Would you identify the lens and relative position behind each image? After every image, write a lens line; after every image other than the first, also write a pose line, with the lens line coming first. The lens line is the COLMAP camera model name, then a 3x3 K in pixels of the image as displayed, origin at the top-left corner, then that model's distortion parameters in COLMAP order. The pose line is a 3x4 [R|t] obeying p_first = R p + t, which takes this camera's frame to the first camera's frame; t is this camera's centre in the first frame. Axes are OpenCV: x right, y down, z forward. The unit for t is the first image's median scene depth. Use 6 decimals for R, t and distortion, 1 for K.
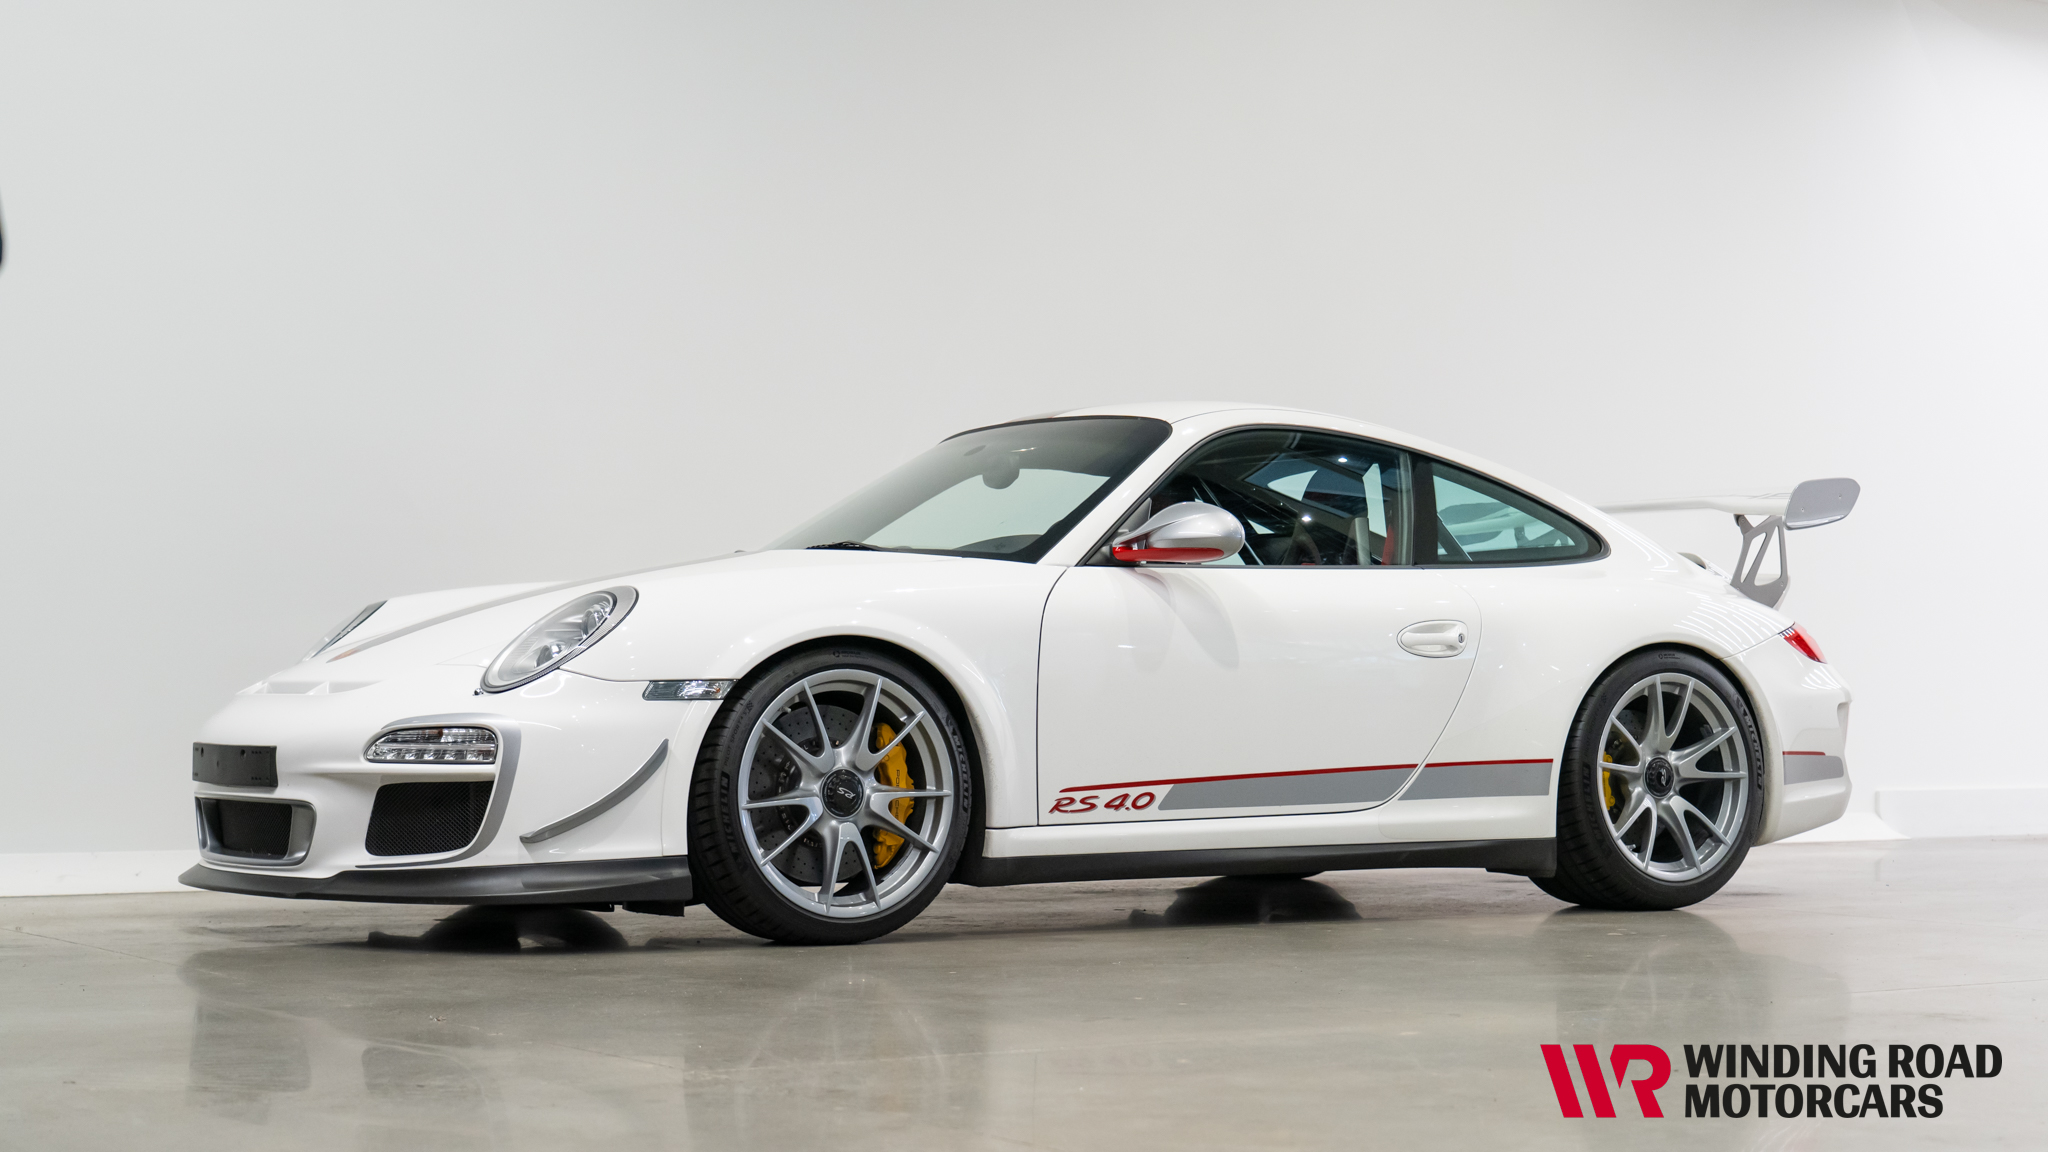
lens RADIAL K [[3274.7, 0, 1024.0], [0, 3274.7, 576.0], [0, 0, 1]] dist [0.044195, -0.005159]
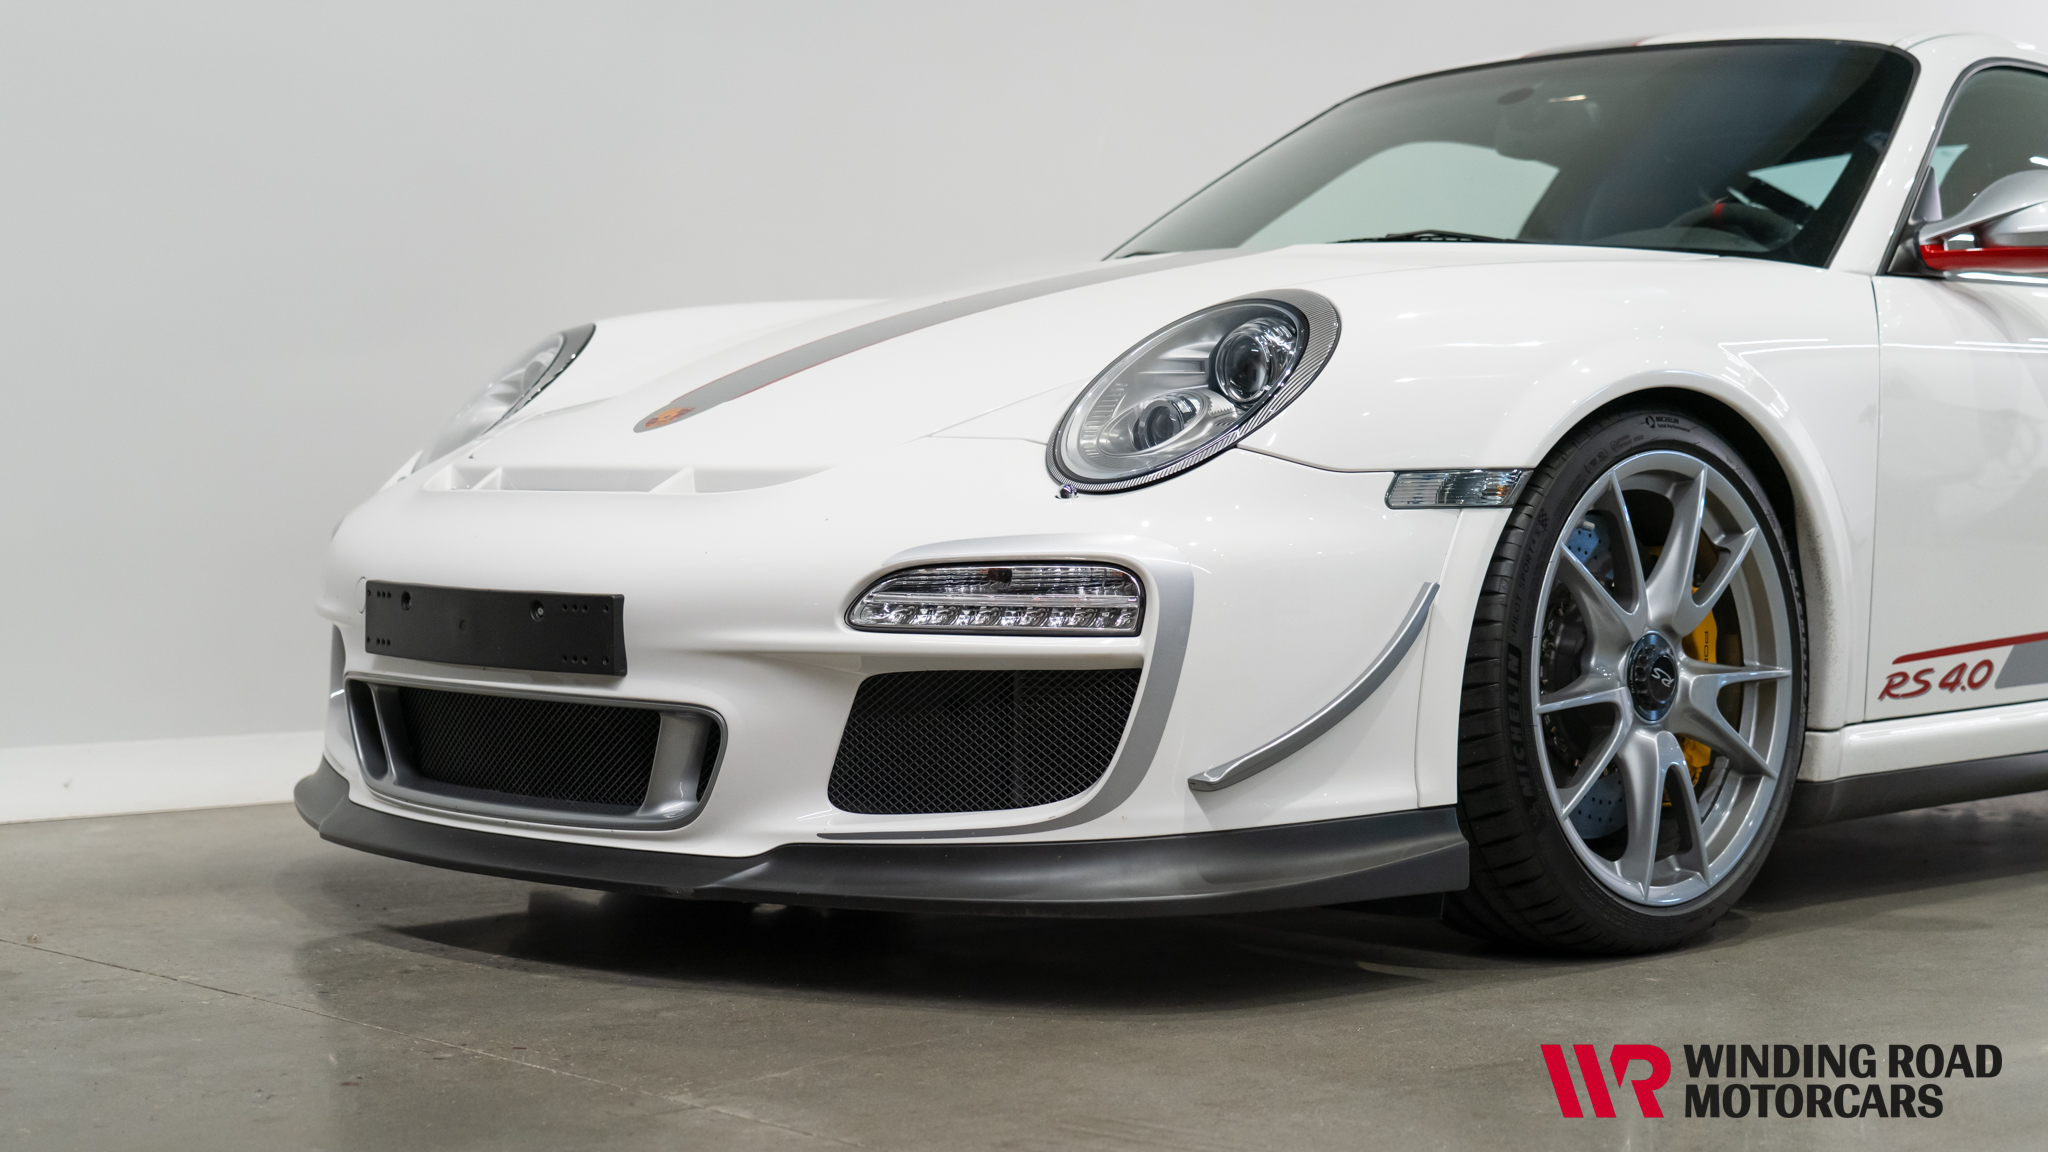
lens RADIAL K [[3090.6, 0, 1024.0], [0, 3090.6, 576.0], [0, 0, 1]] dist [0.029128, -0.029105]
pose [[0.980637, -0.002310, 0.195822, -0.258230], [-0.011407, 0.997559, 0.068892, 0.015010], [-0.195503, -0.069791, 0.978217, 0.515031]]
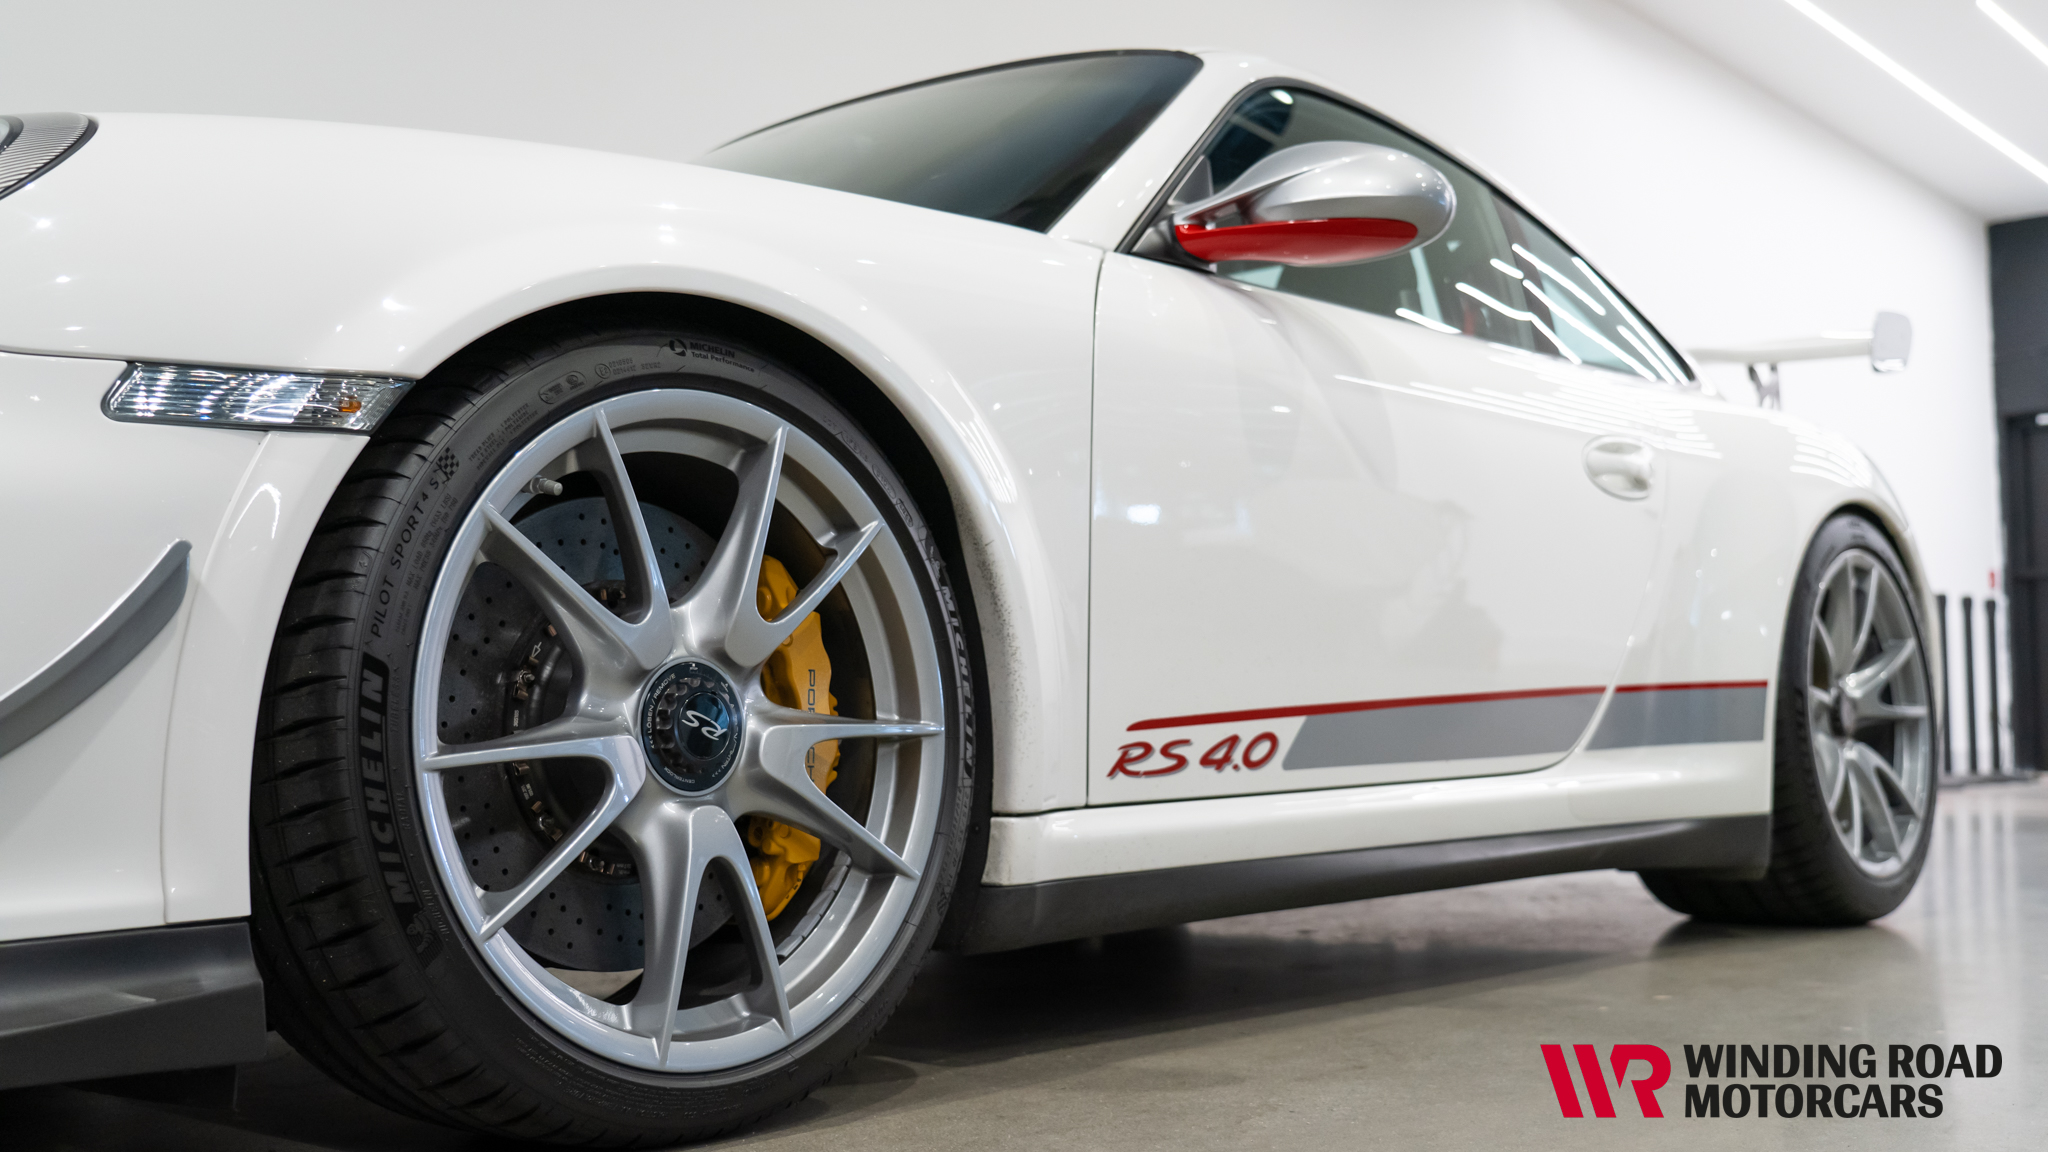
lens RADIAL K [[2127.0, 0, 1024.0], [0, 2127.0, 576.0], [0, 0, 1]] dist [-0.003546, -0.007146]
pose [[0.963480, 0.008304, 0.267652, -0.083177], [0.001701, 0.999309, -0.037128, 0.058155], [-0.267775, 0.036227, 0.962800, 0.756703]]
